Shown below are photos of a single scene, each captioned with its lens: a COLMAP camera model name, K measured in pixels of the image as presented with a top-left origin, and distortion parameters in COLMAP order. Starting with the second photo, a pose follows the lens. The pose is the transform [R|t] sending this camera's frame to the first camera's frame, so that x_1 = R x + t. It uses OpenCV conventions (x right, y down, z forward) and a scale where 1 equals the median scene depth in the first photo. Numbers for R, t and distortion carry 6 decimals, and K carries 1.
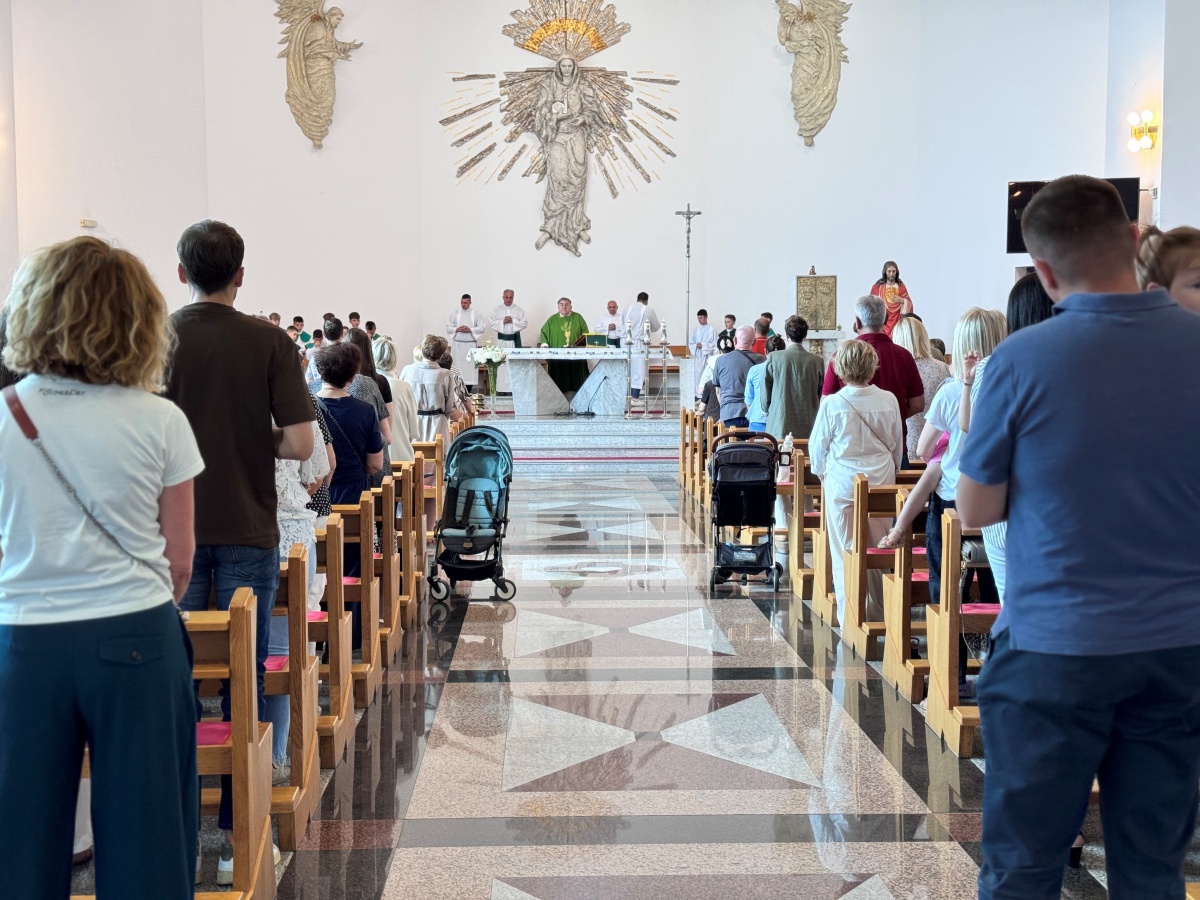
lens RADIAL K [[1651.5, 0, 600.0], [0, 1651.5, 450.0], [0, 0, 1]] dist [0.130563, -0.032806]
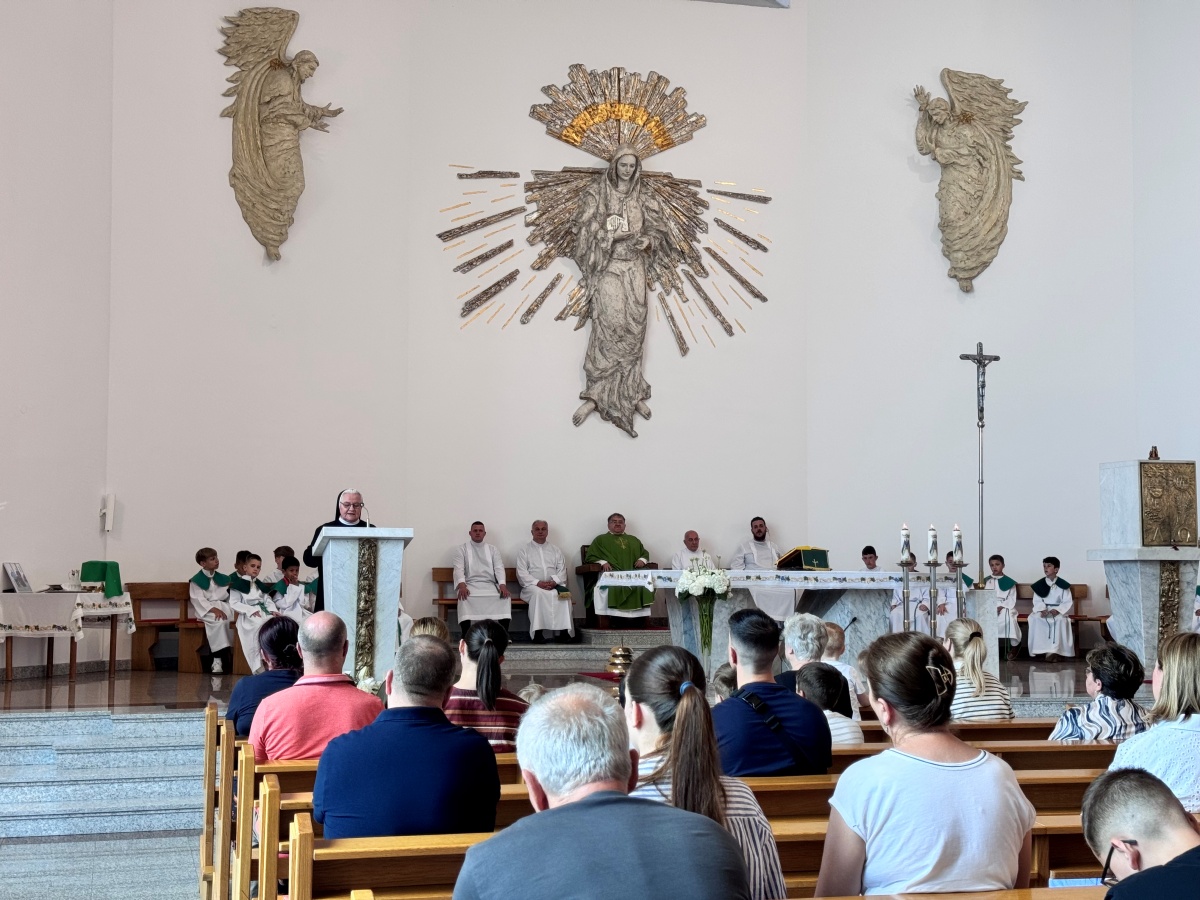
lens RADIAL K [[1651.5, 0, 600.0], [0, 1651.5, 450.0], [0, 0, 1]] dist [0.130563, -0.032806]
pose [[0.971950, 0.023871, 0.233975, -0.188414], [0.008209, 0.990787, -0.135184, -0.019609], [-0.235046, 0.133313, 0.962799, 0.348996]]
